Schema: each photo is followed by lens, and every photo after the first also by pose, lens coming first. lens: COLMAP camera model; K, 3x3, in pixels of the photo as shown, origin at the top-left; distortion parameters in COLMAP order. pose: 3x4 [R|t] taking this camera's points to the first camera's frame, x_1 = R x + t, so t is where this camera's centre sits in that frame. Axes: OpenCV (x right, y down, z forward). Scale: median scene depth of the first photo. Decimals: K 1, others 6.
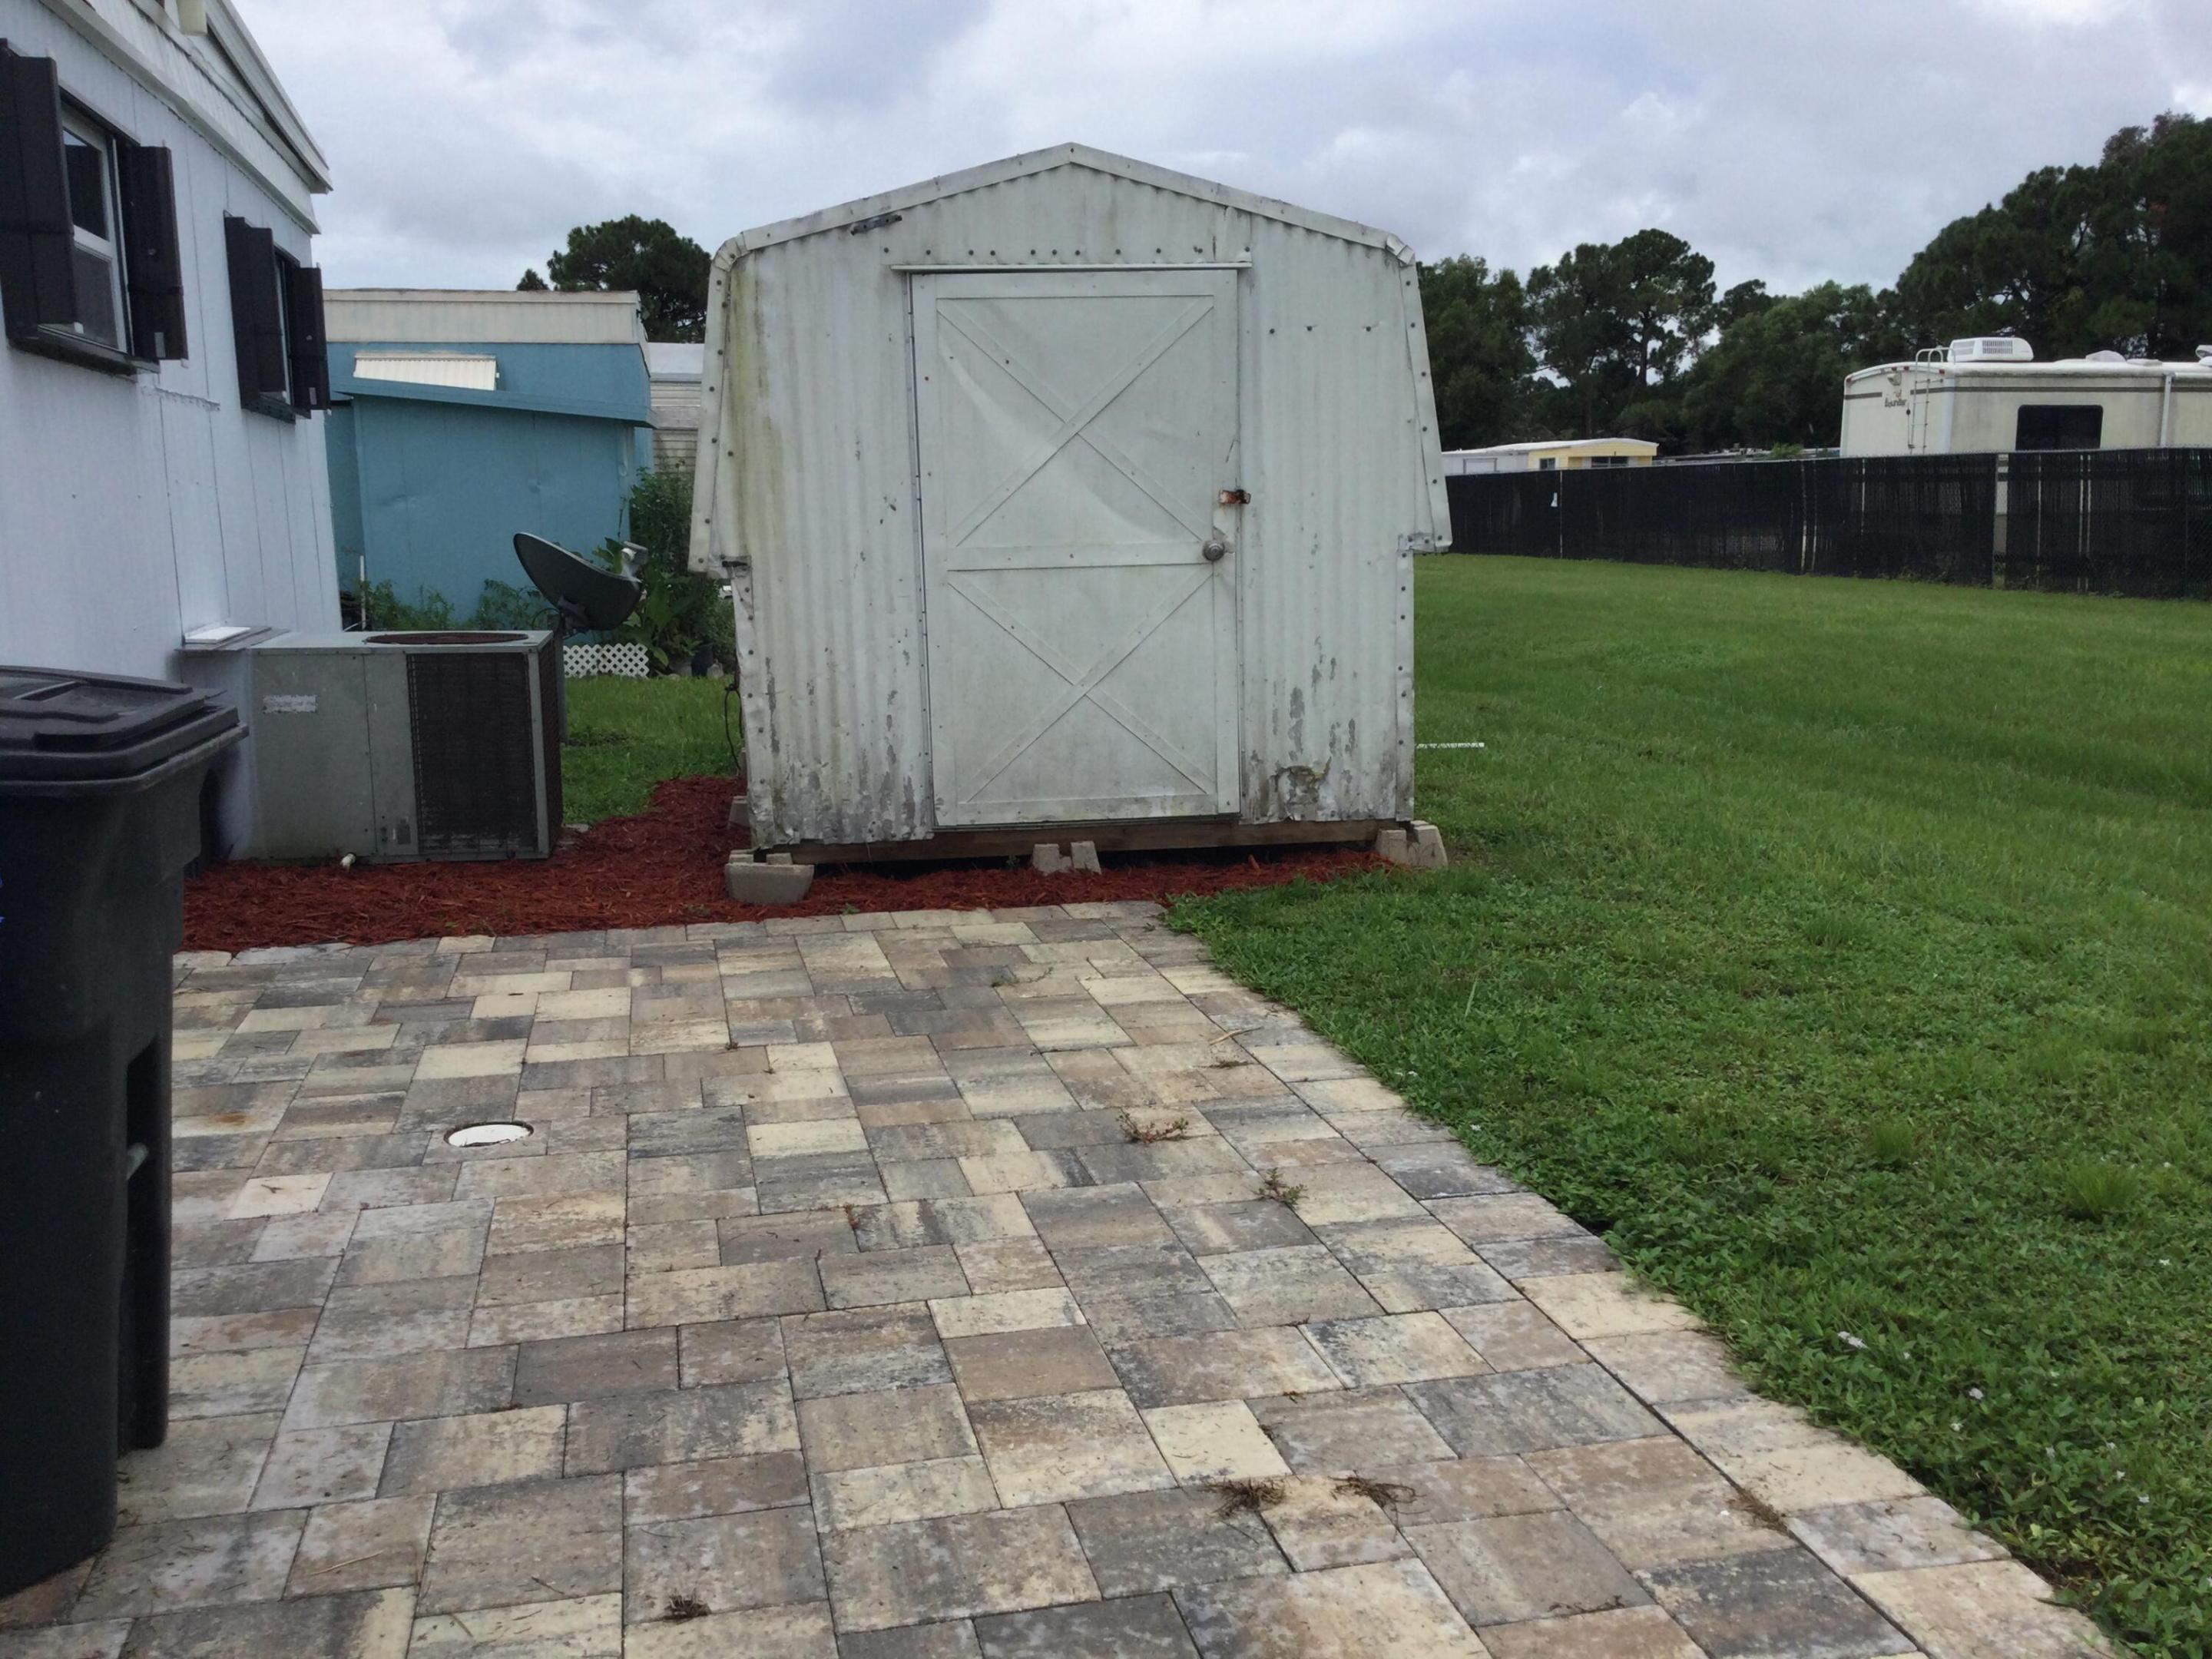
lens RADIAL K [[2016.8, 0, 1120.4], [0, 2016.8, 845.9], [0, 0, 1]] dist [0.104022, -0.202440]
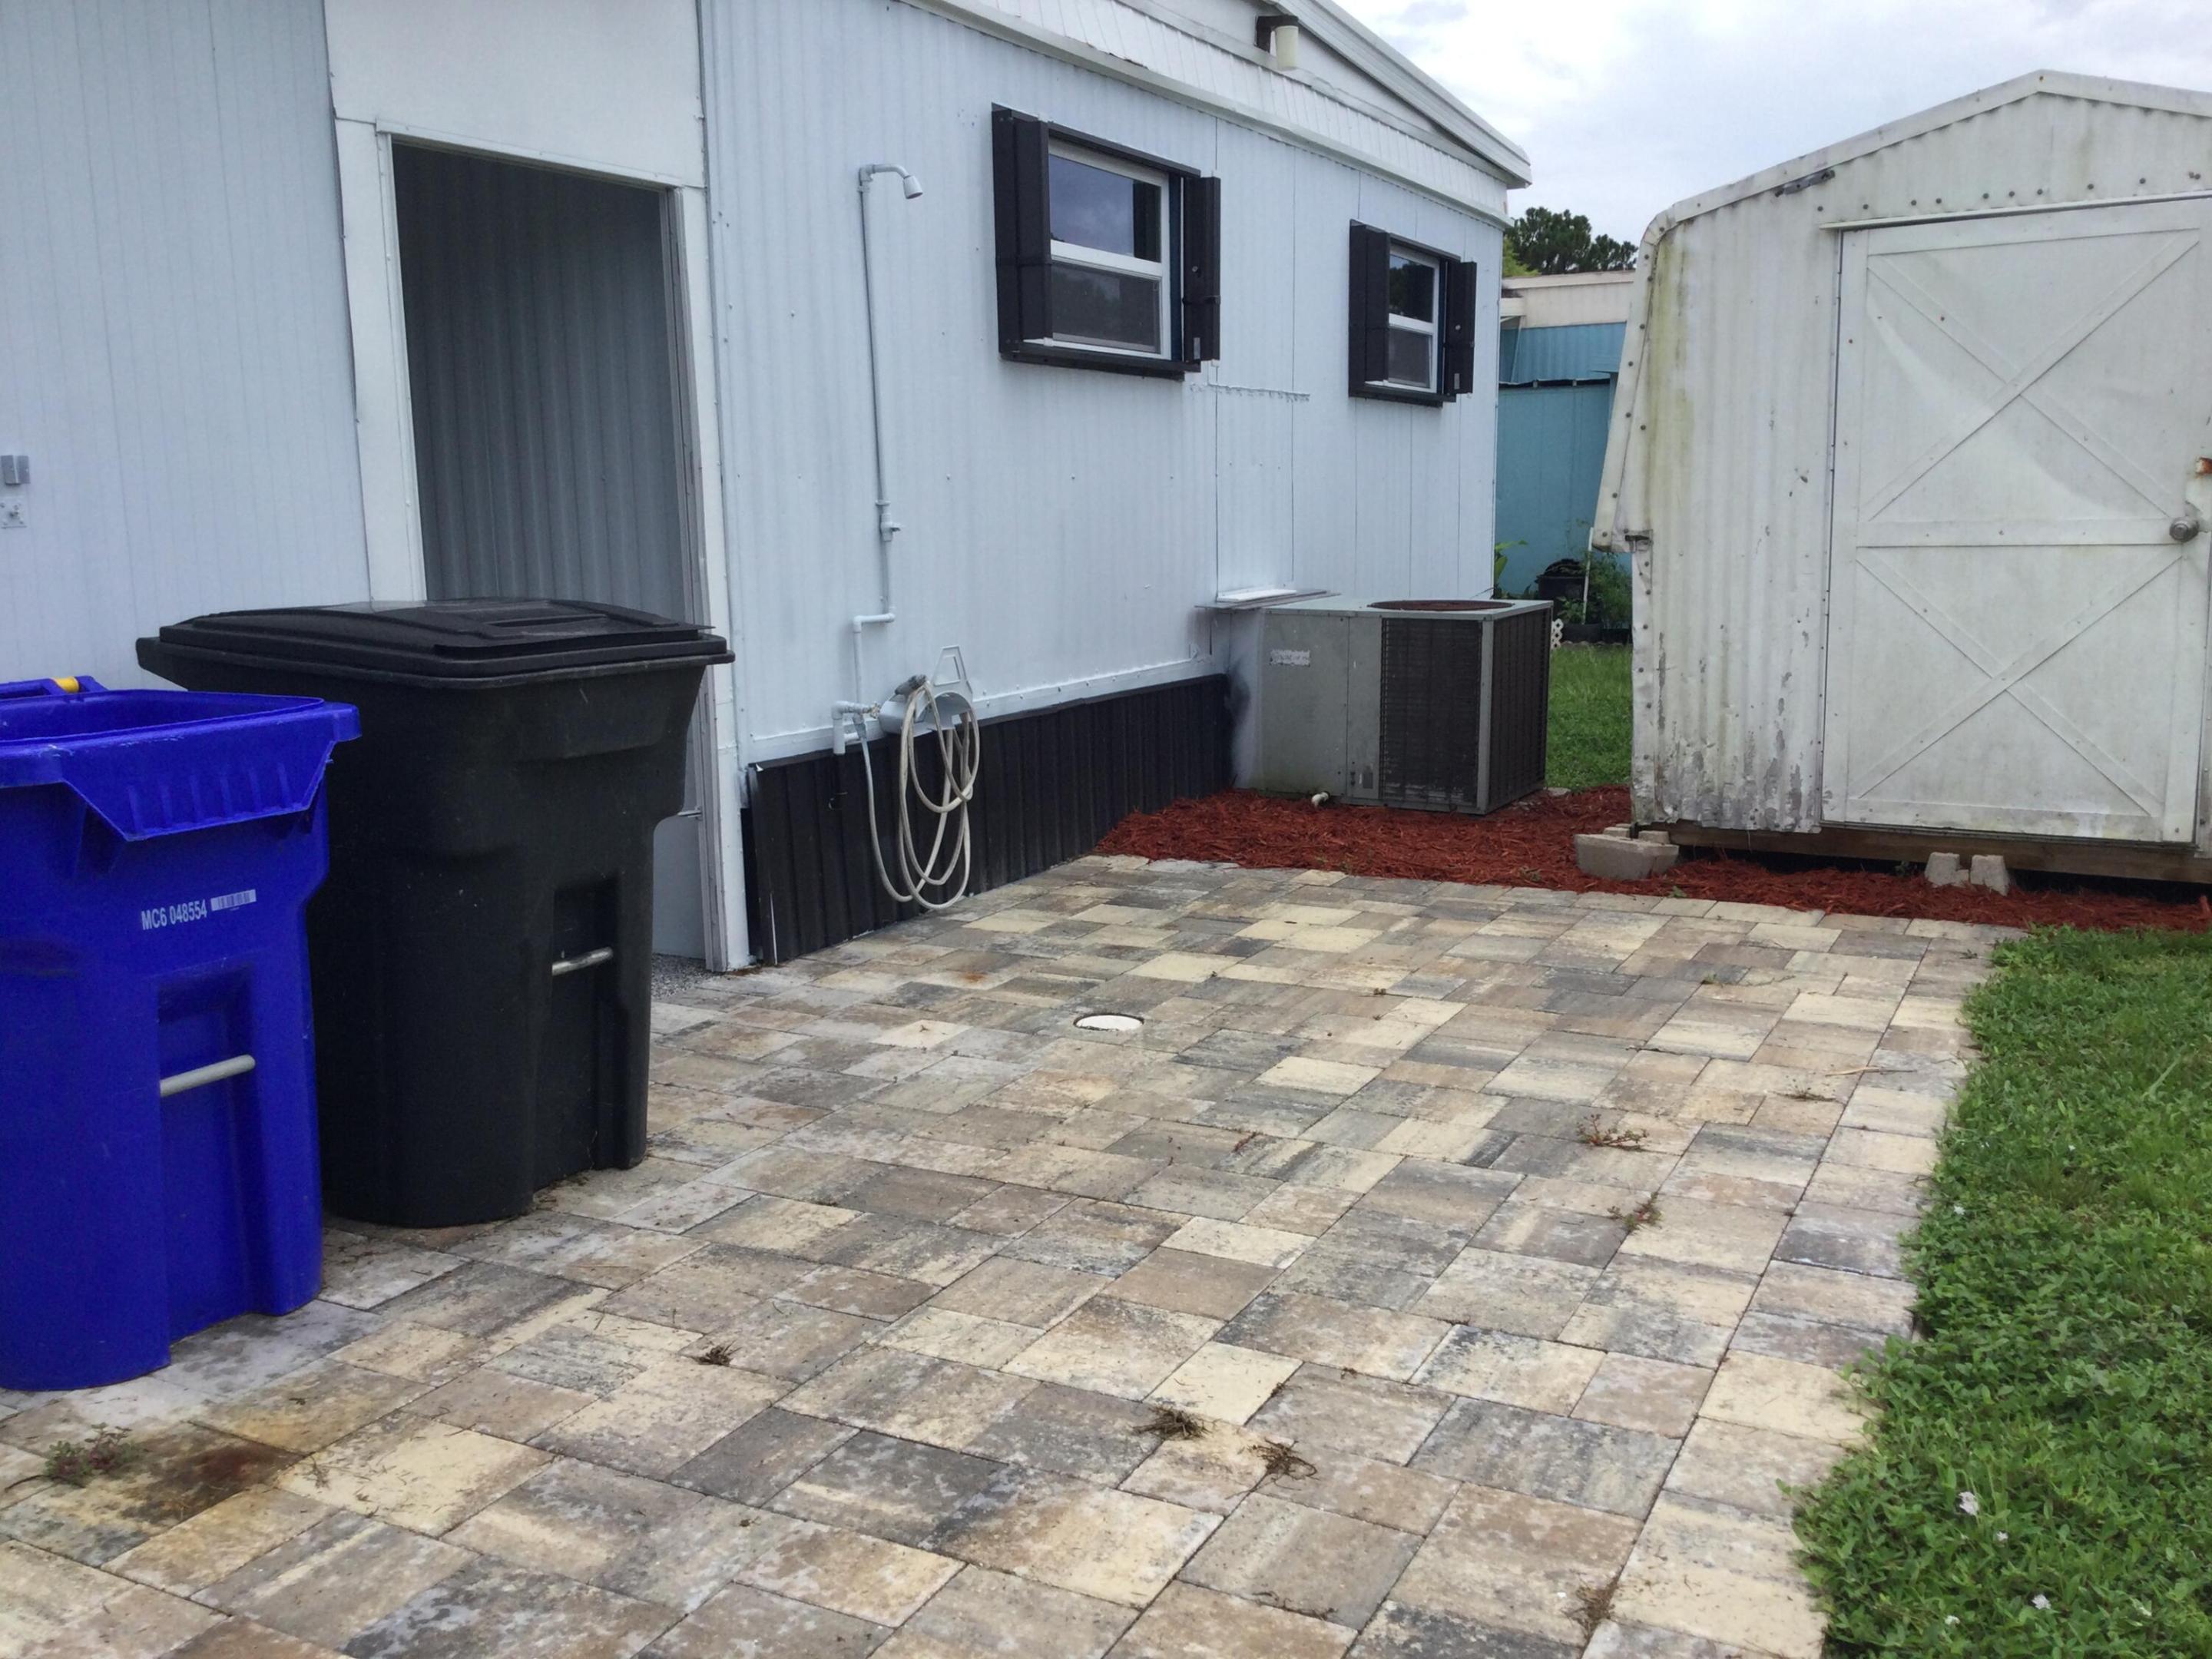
lens RADIAL K [[2016.8, 0, 1054.7], [0, 2016.8, 821.8], [0, 0, 1]] dist [0.104022, -0.202440]
pose [[0.753059, 0.105670, -0.649412, 0.386850], [-0.103741, 0.993742, 0.041400, -0.017357], [0.649723, 0.036194, 0.759309, 0.084007]]
